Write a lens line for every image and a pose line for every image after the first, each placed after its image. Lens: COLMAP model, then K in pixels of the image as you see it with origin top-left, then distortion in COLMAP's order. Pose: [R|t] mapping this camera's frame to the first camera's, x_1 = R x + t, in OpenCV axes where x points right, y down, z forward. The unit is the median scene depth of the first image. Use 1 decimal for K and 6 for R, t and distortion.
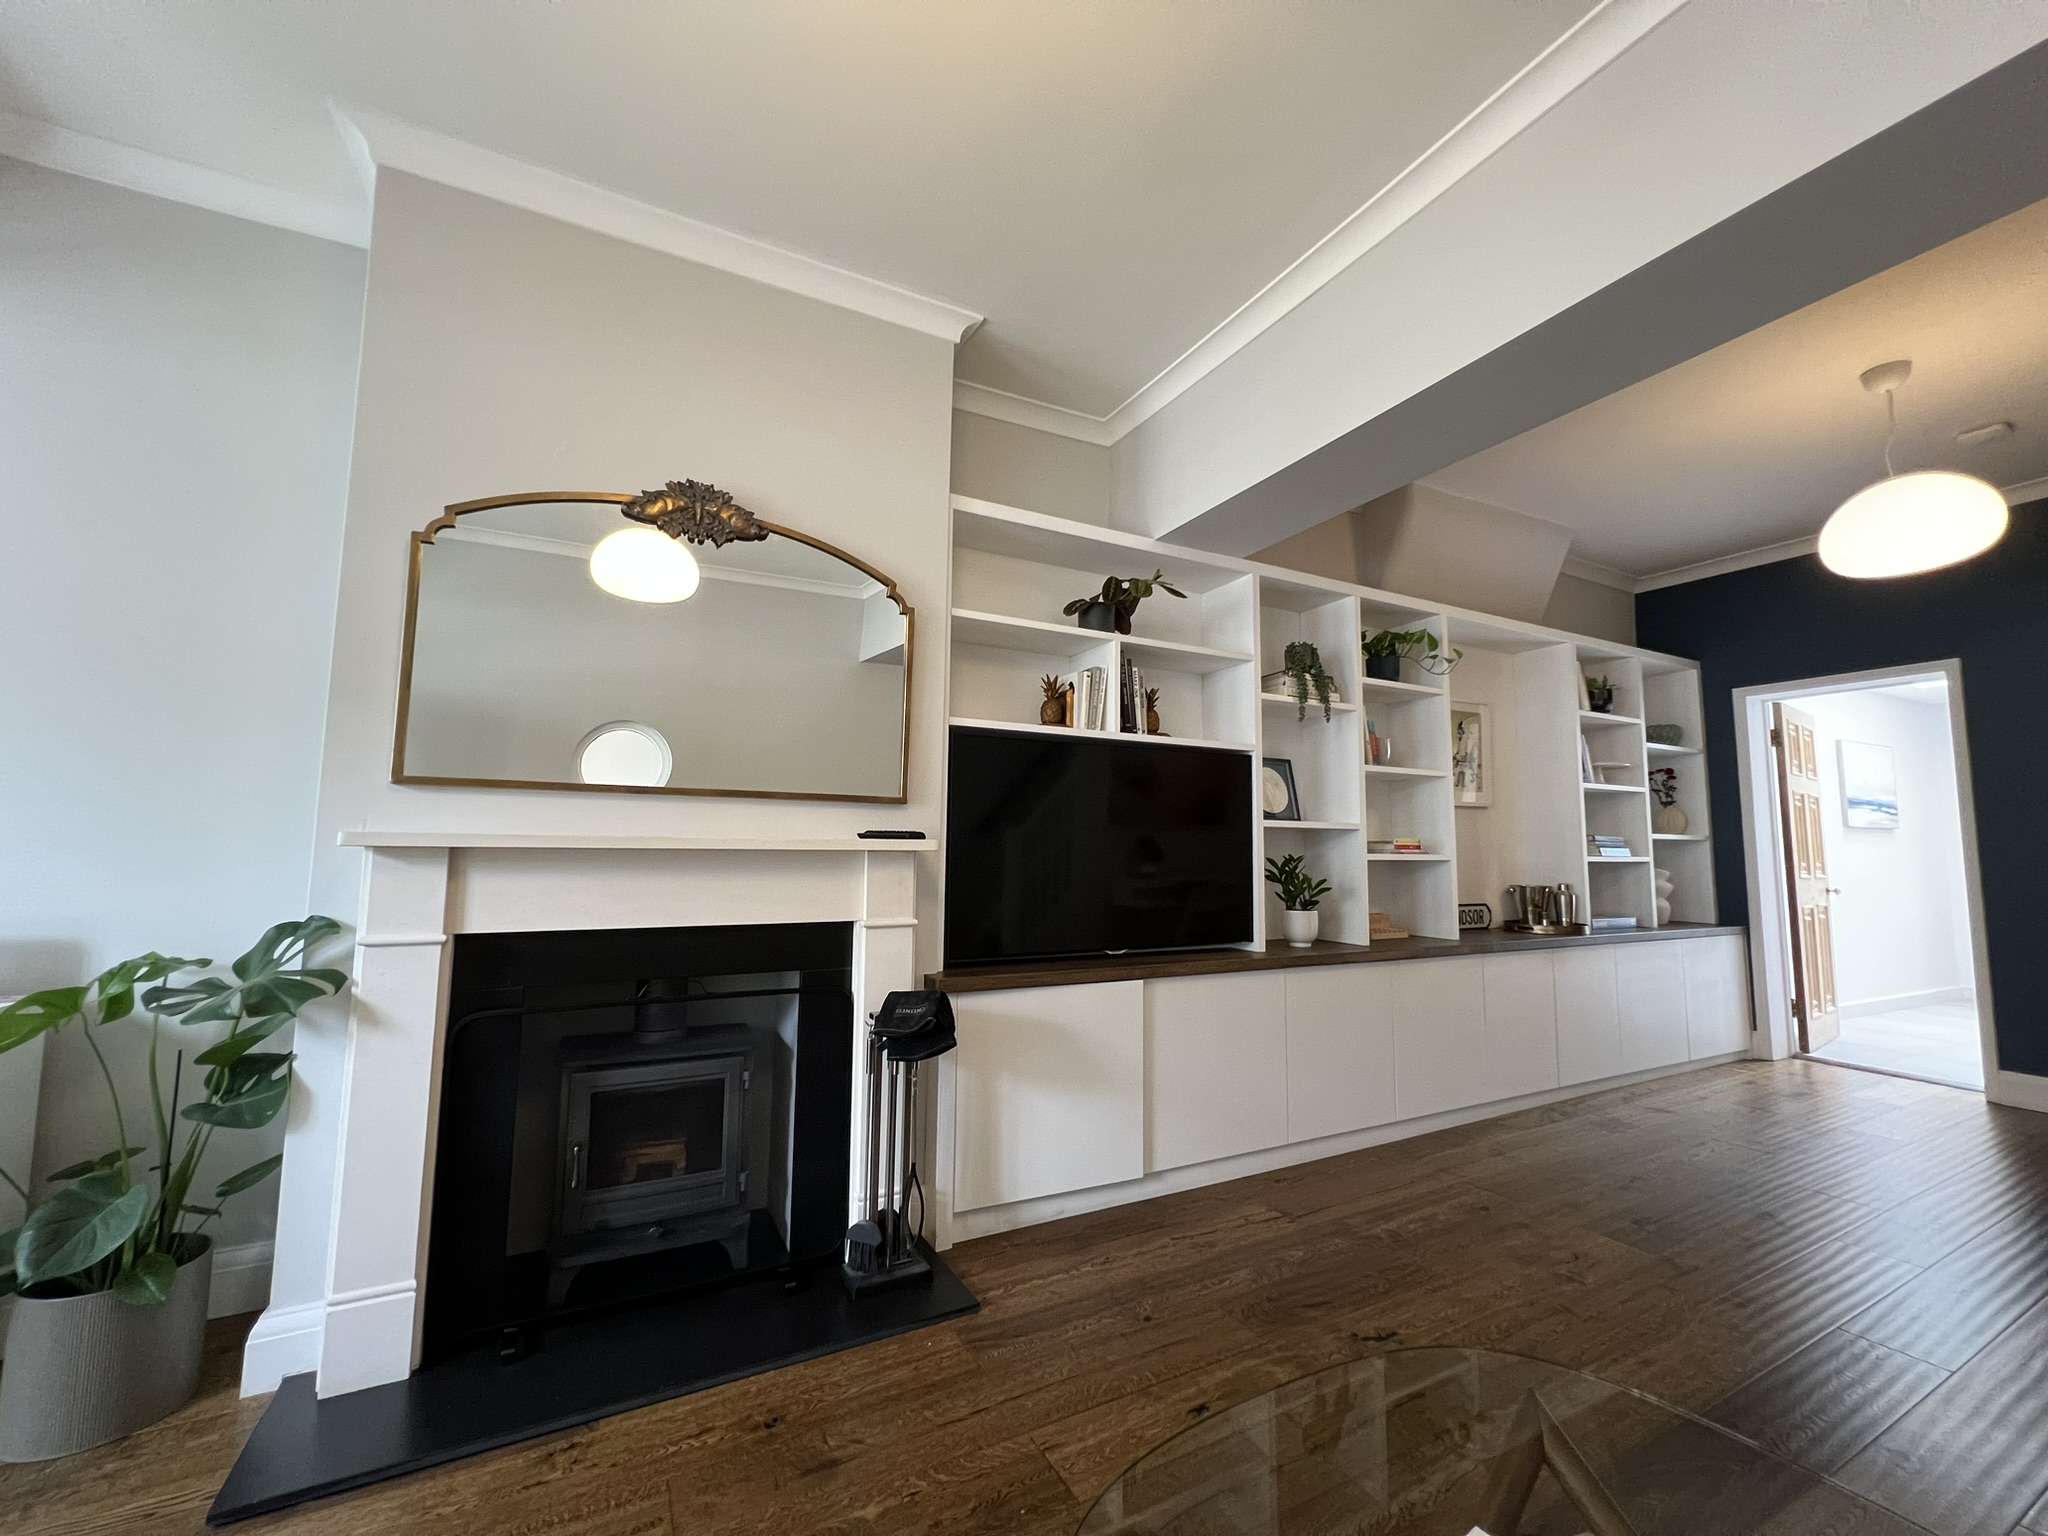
lens RADIAL K [[820.4, 0, 1034.1], [0, 820.4, 767.0], [0, 0, 1]] dist [-0.000577, 0.000231]
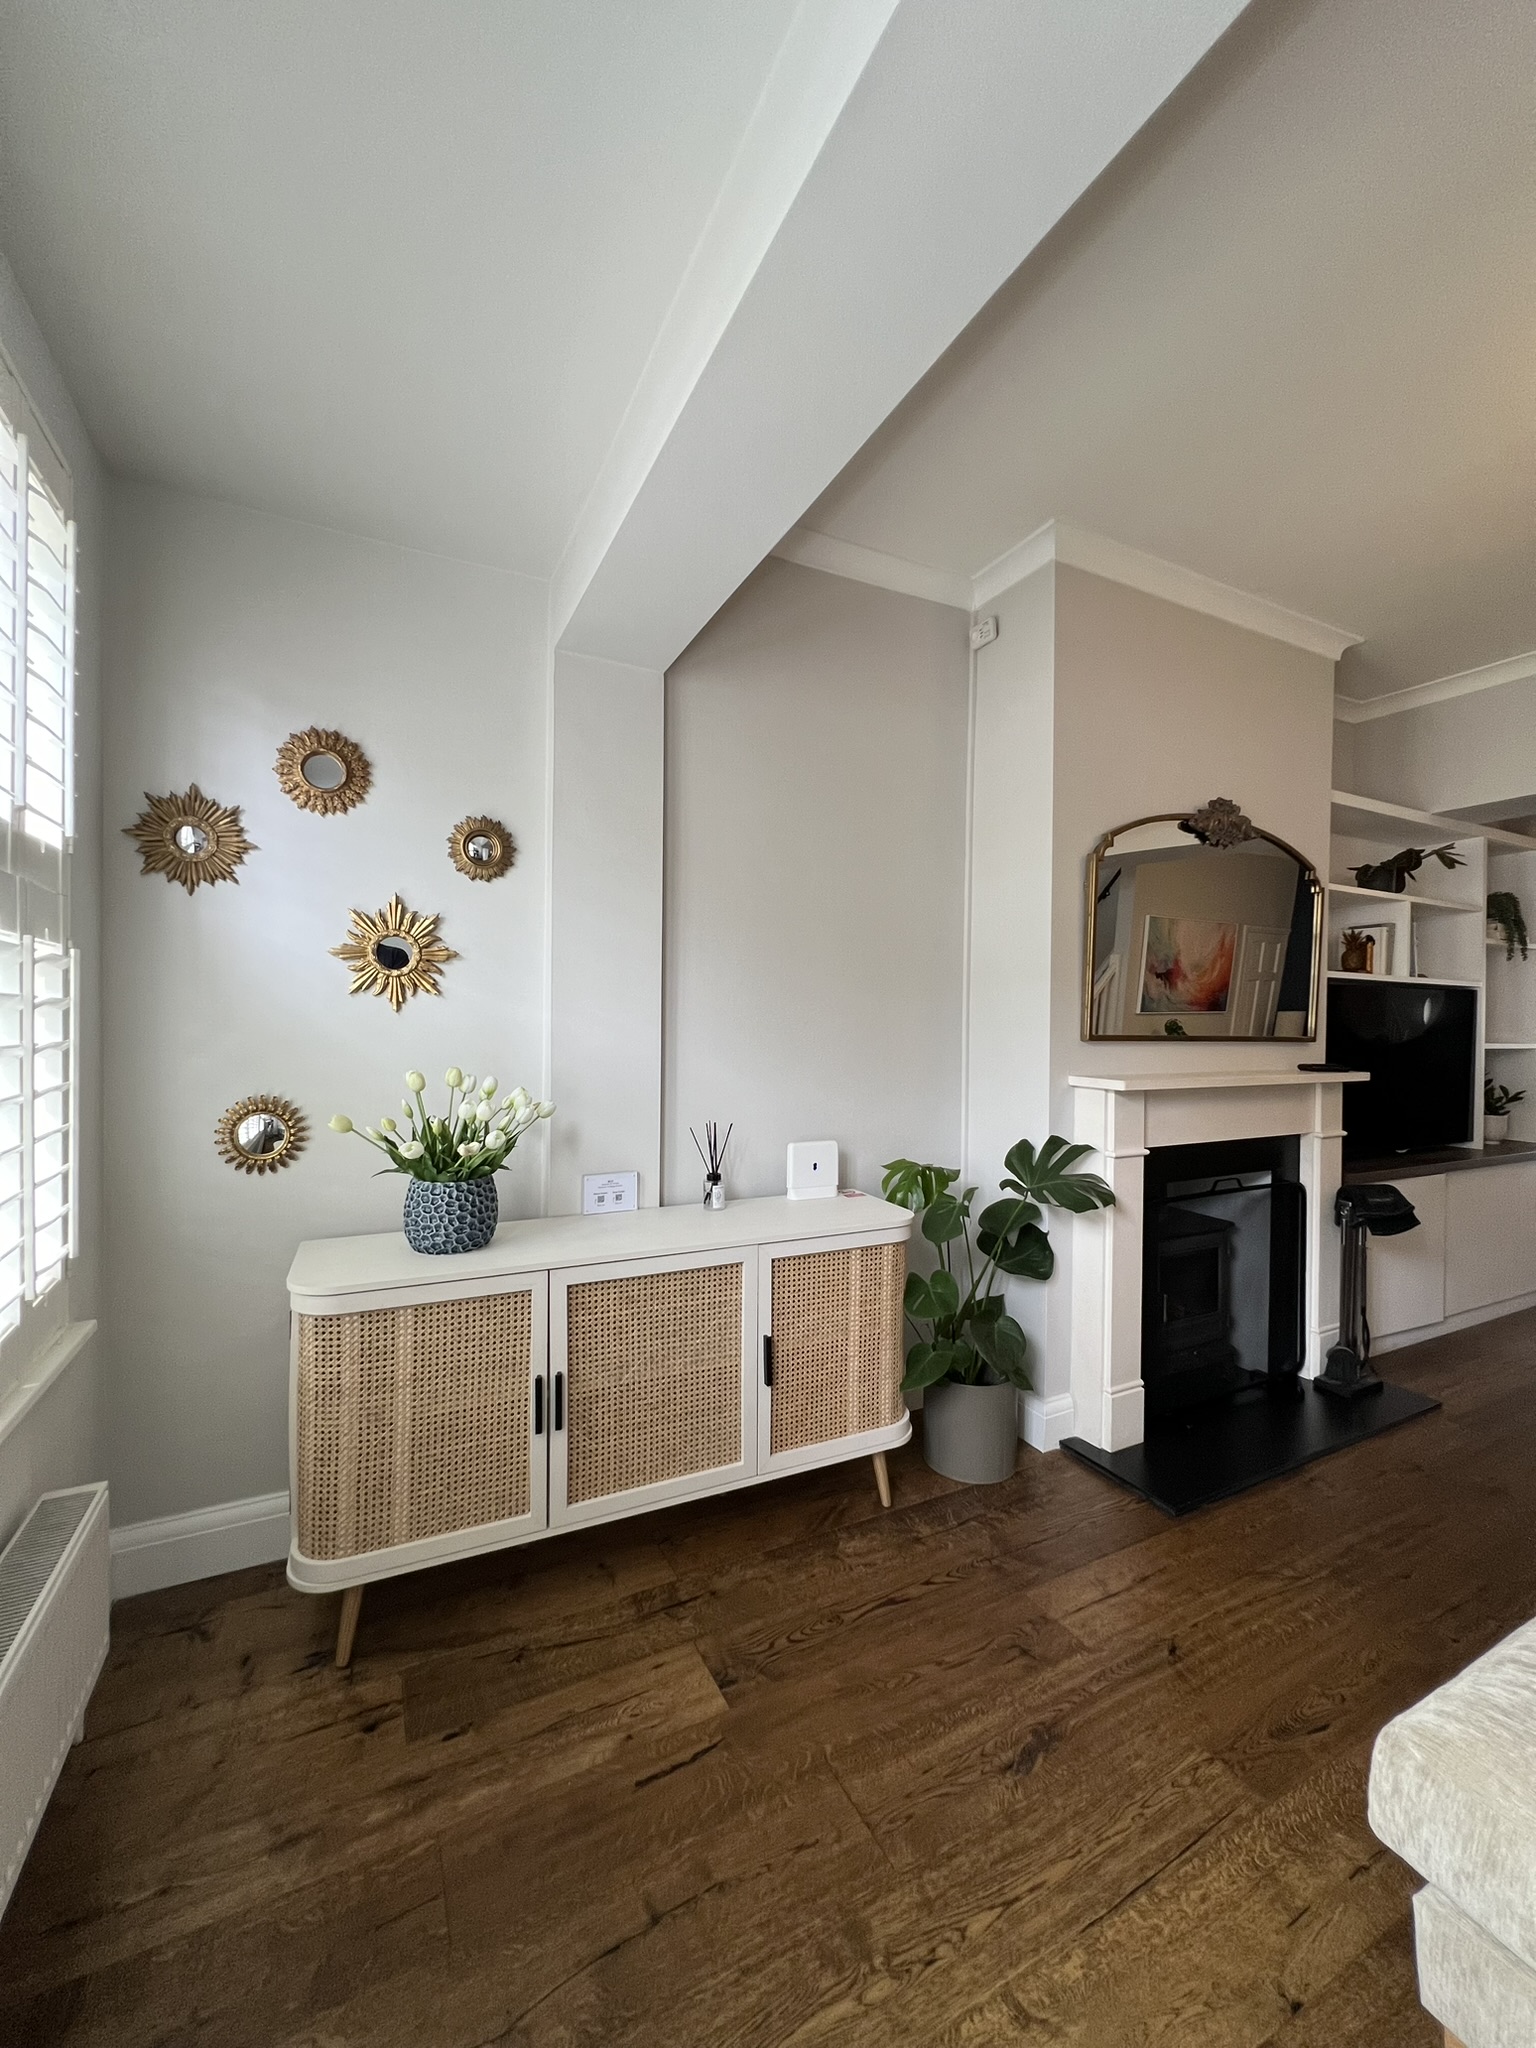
lens RADIAL K [[820.4, 0, 765.3], [0, 820.4, 1022.8], [0, 0, 1]] dist [-0.000577, 0.000231]
pose [[0.999926, 0.001781, -0.012001, -0.924149], [-0.000573, 0.994994, 0.099934, -0.104740], [0.012119, -0.099920, 0.994922, -0.269125]]
